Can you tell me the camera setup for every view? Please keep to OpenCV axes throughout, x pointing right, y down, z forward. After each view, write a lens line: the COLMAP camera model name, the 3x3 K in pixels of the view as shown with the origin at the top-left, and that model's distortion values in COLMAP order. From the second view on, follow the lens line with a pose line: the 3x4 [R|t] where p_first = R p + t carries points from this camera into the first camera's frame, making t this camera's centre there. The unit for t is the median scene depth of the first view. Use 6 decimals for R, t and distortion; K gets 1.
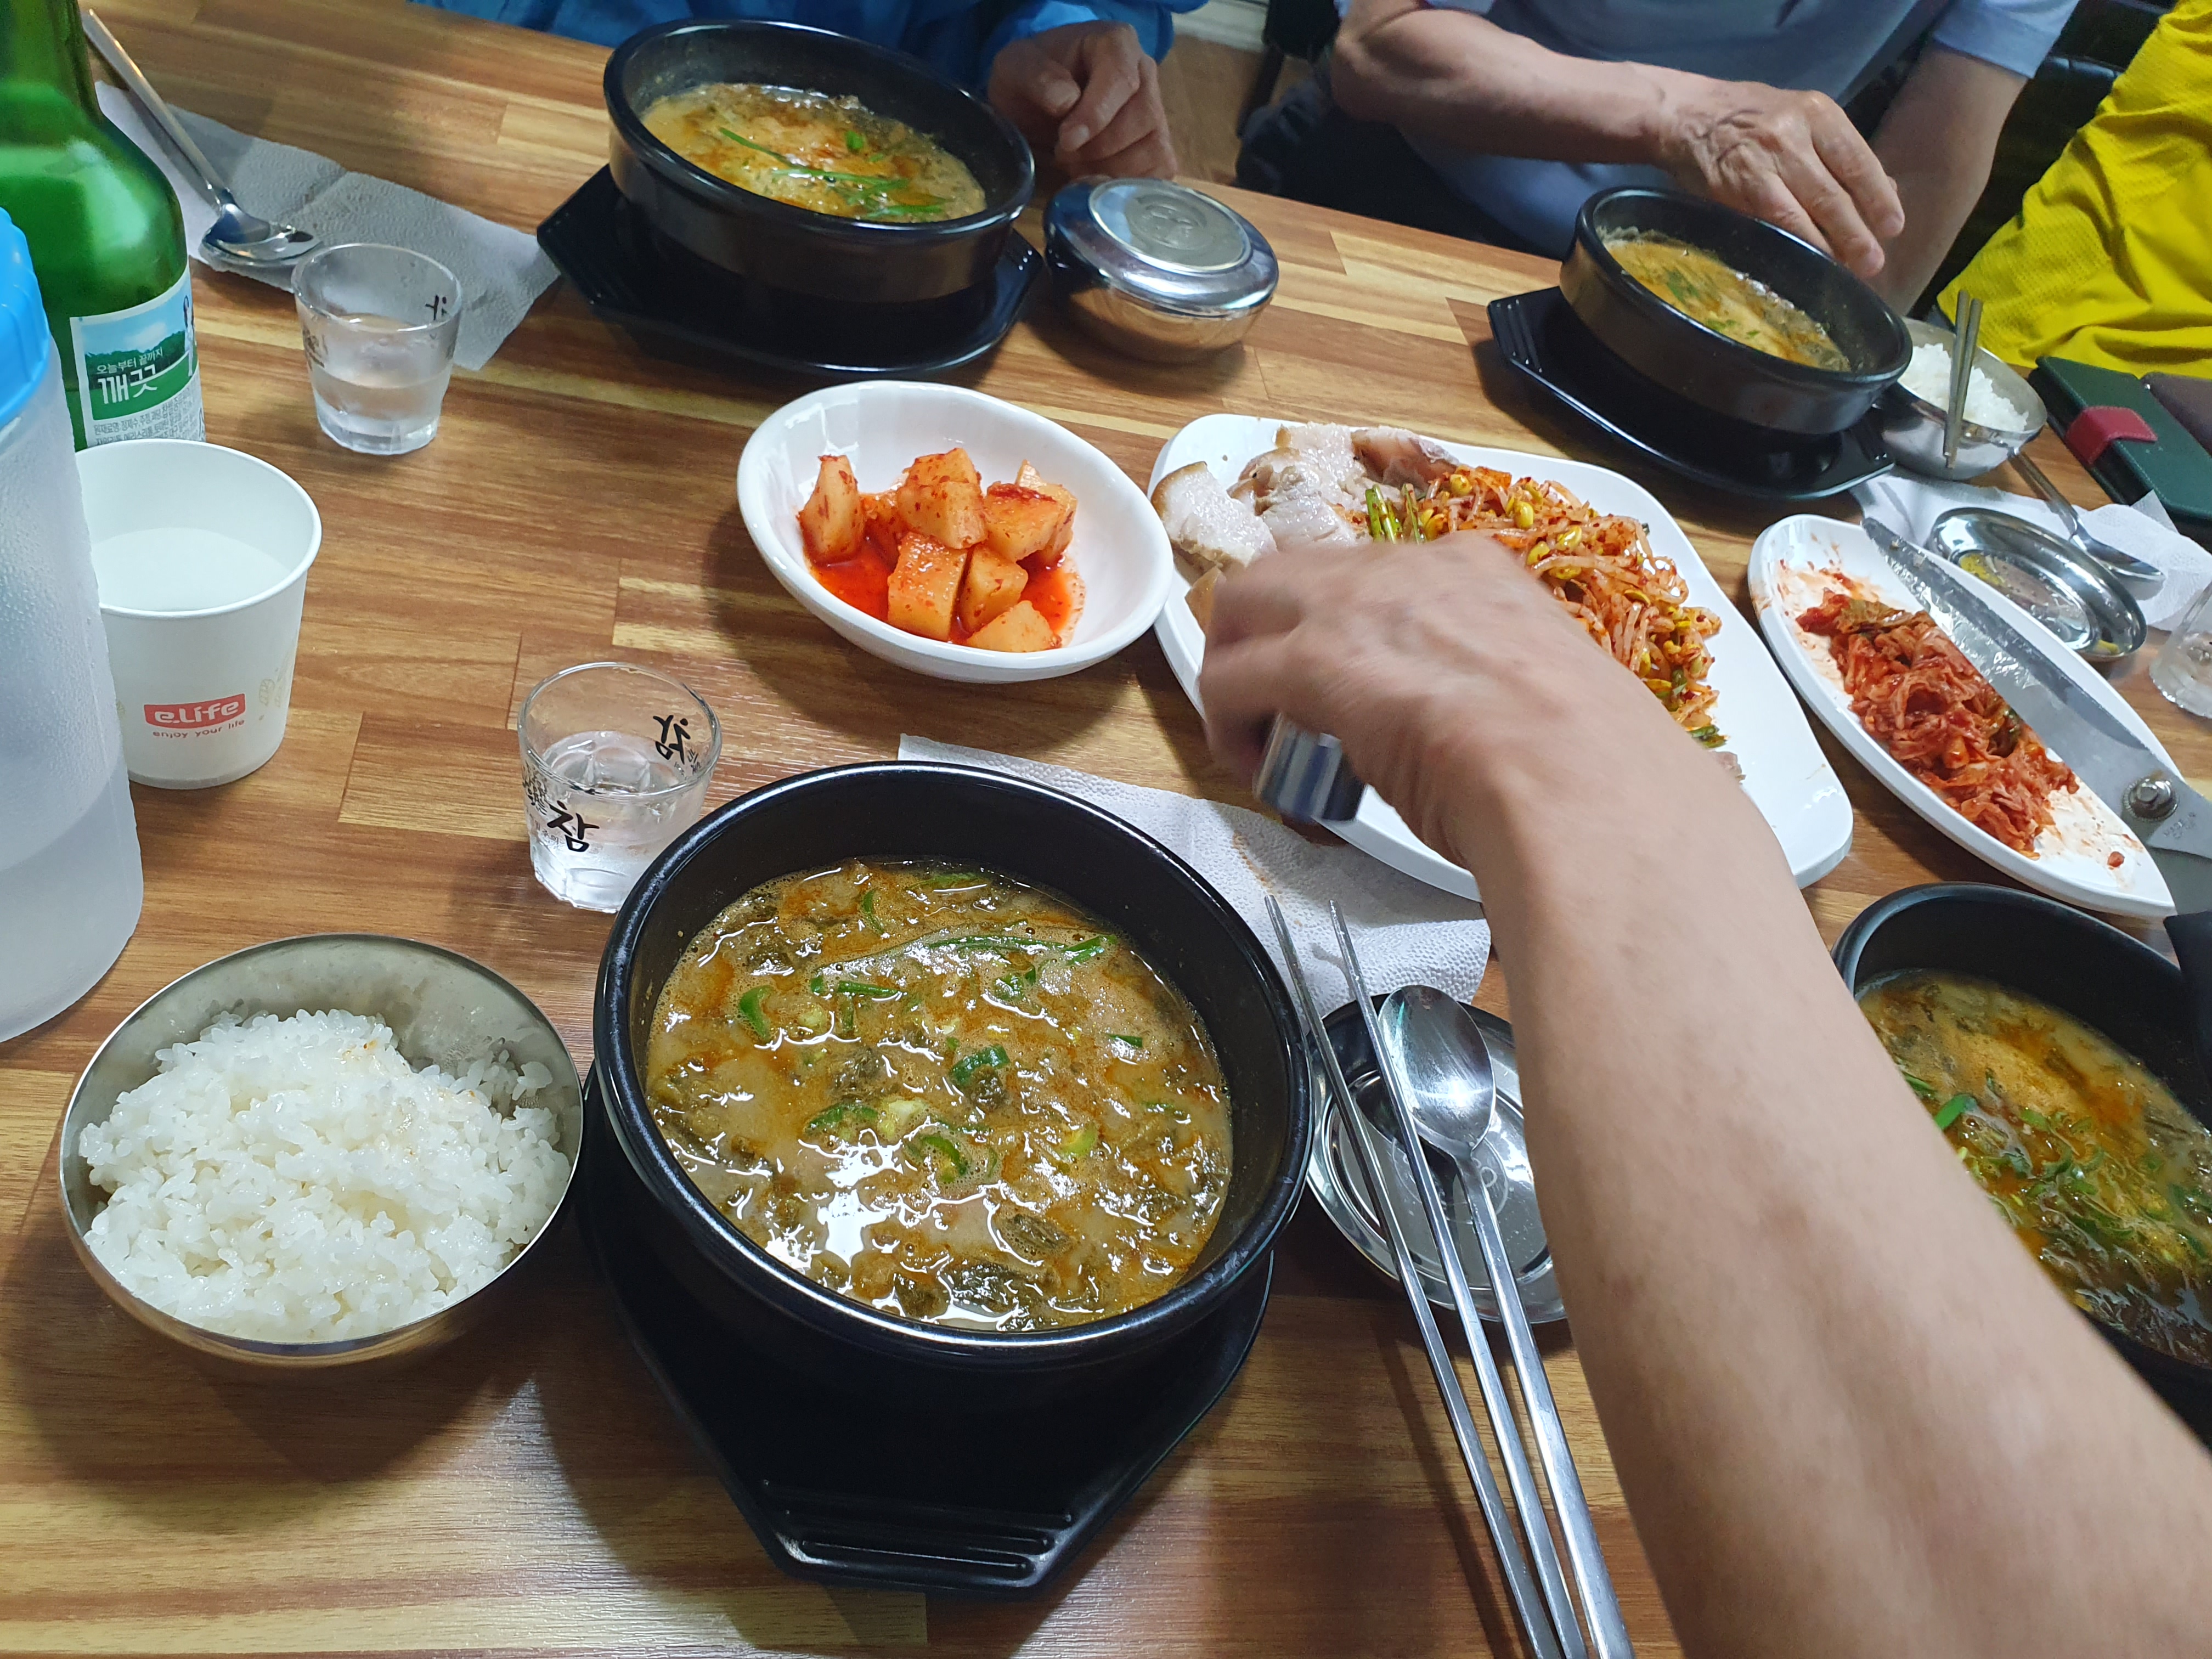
lens RADIAL K [[1683.5, 0, 1106.0], [0, 1683.5, 829.5], [0, 0, 1]] dist [0.002683, -0.002265]
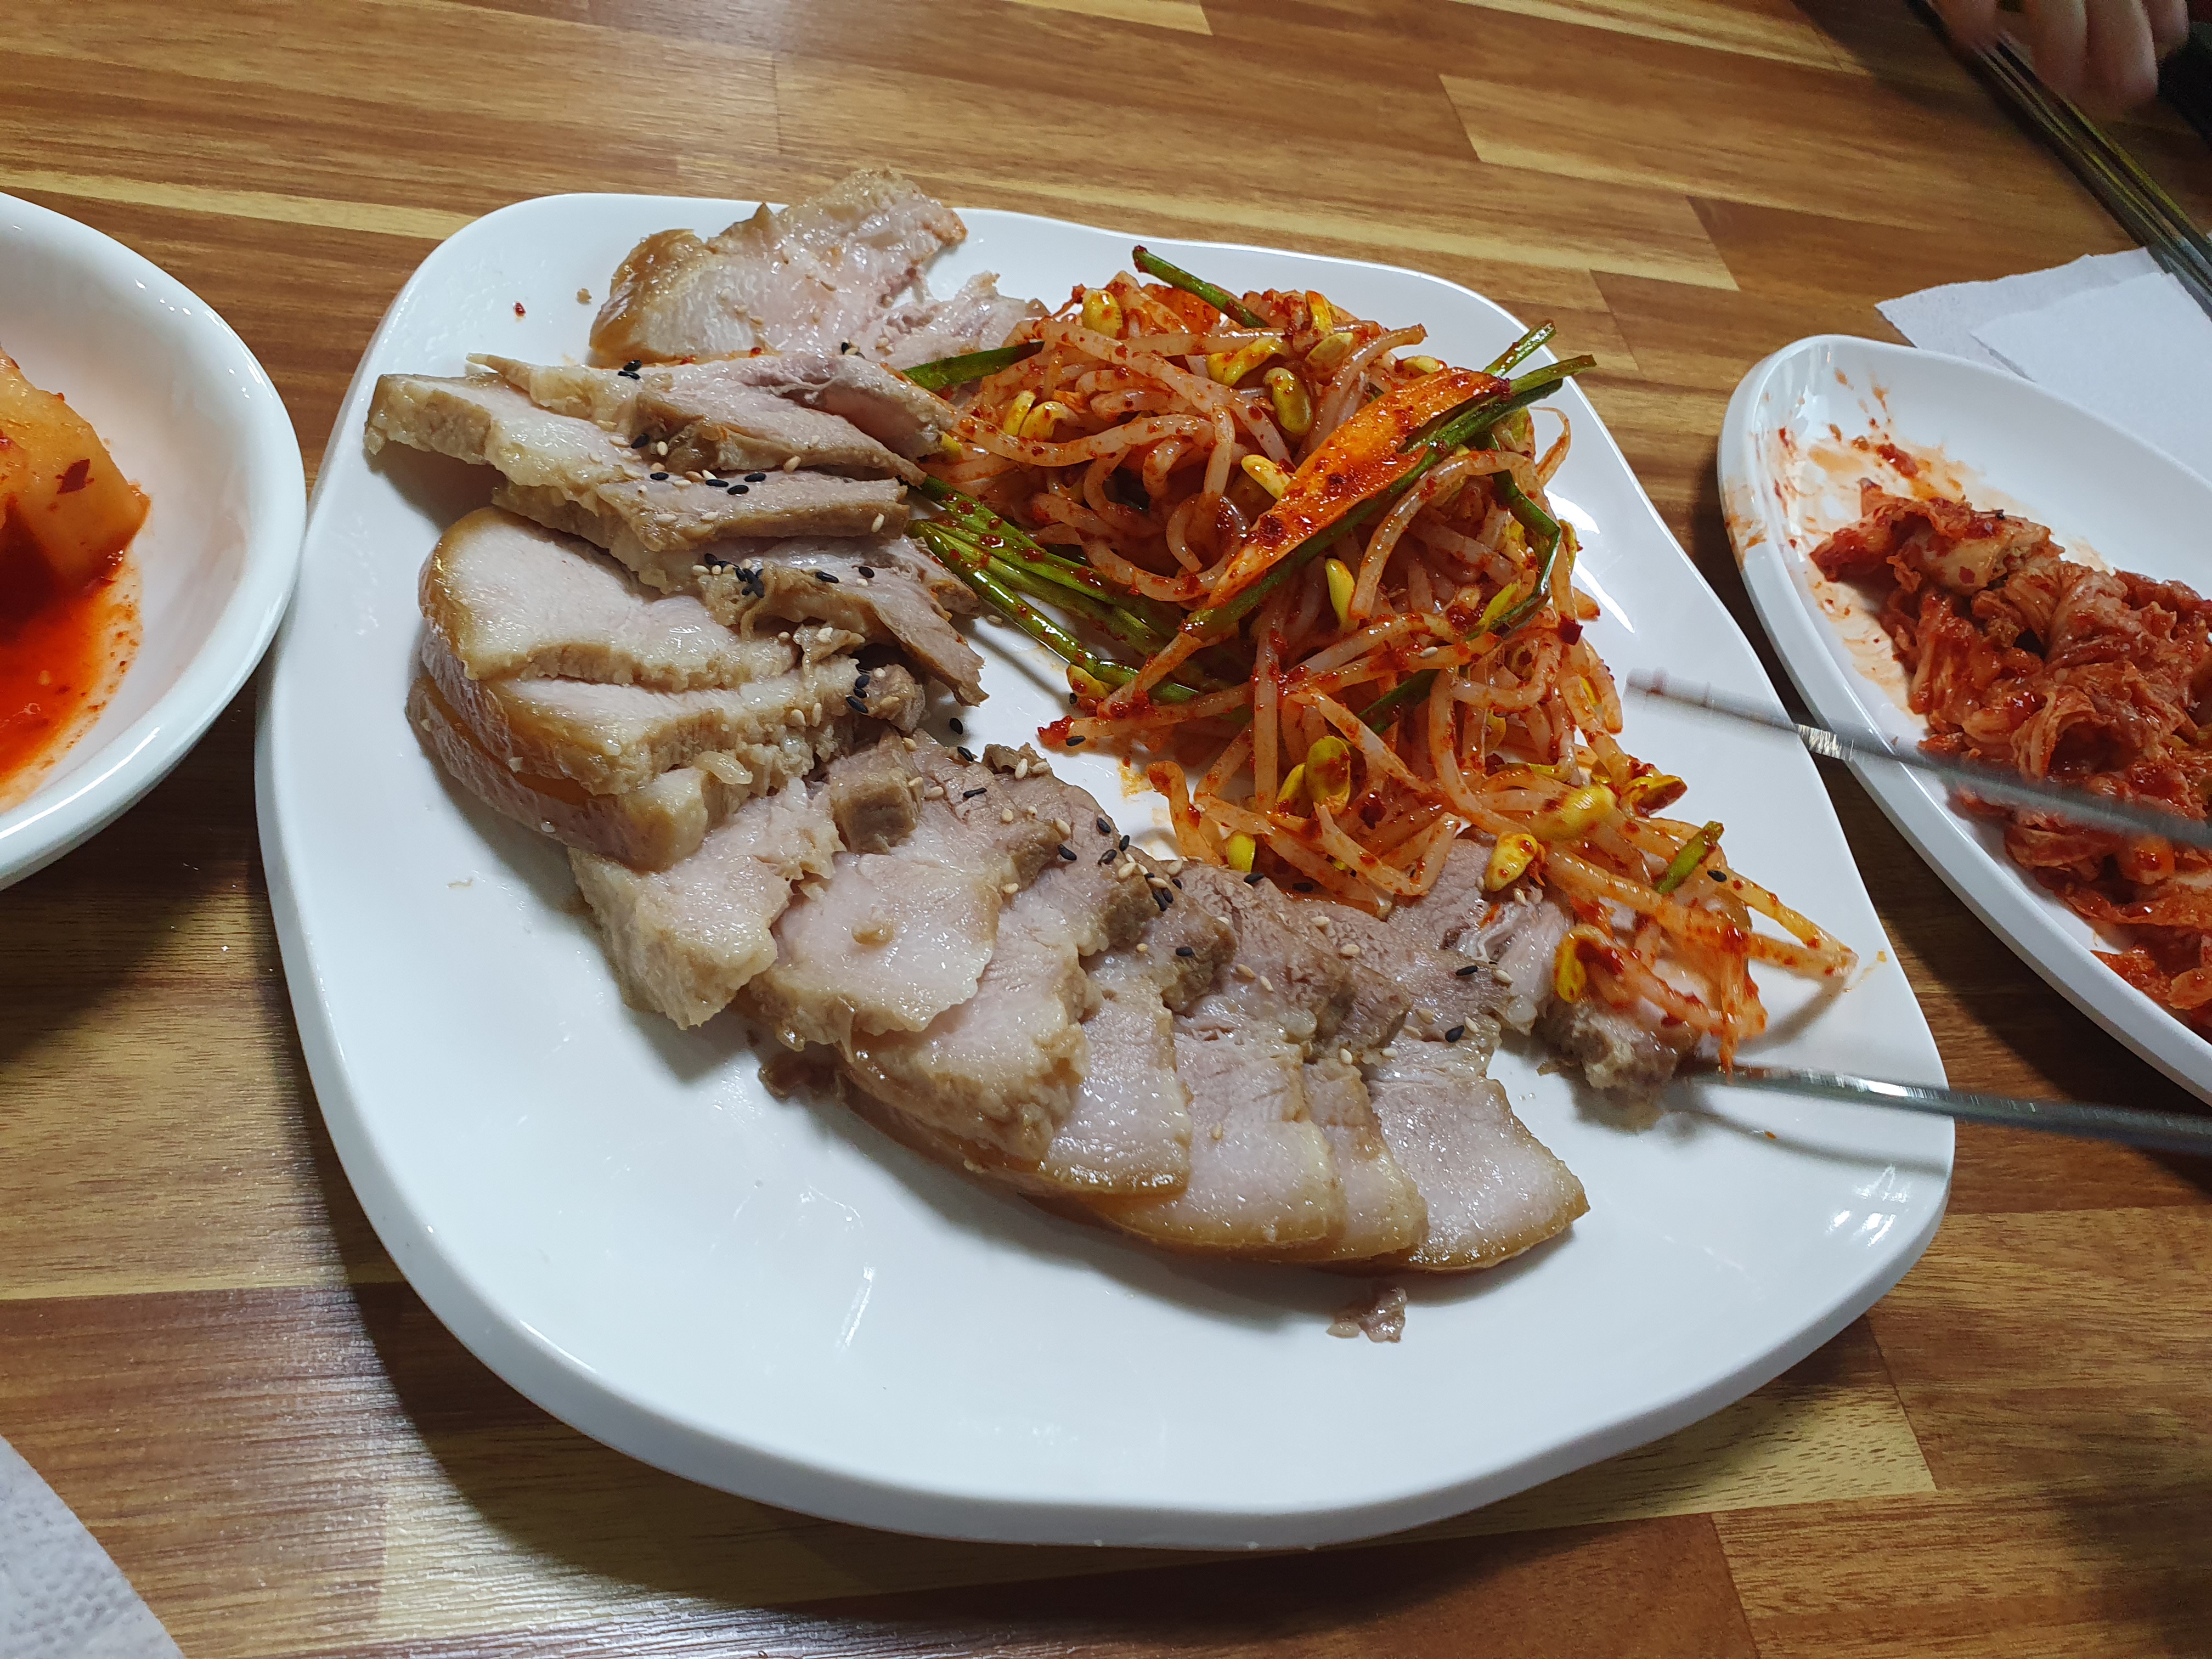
lens RADIAL K [[1672.7, 0, 1104.5], [0, 1672.7, 869.9], [0, 0, 1]] dist [-0.008941, 0.001084]
pose [[0.998524, -0.053848, 0.007035, 0.191244], [0.052323, 0.988640, 0.140900, -0.114305], [-0.014542, -0.140324, 0.989999, 0.498764]]
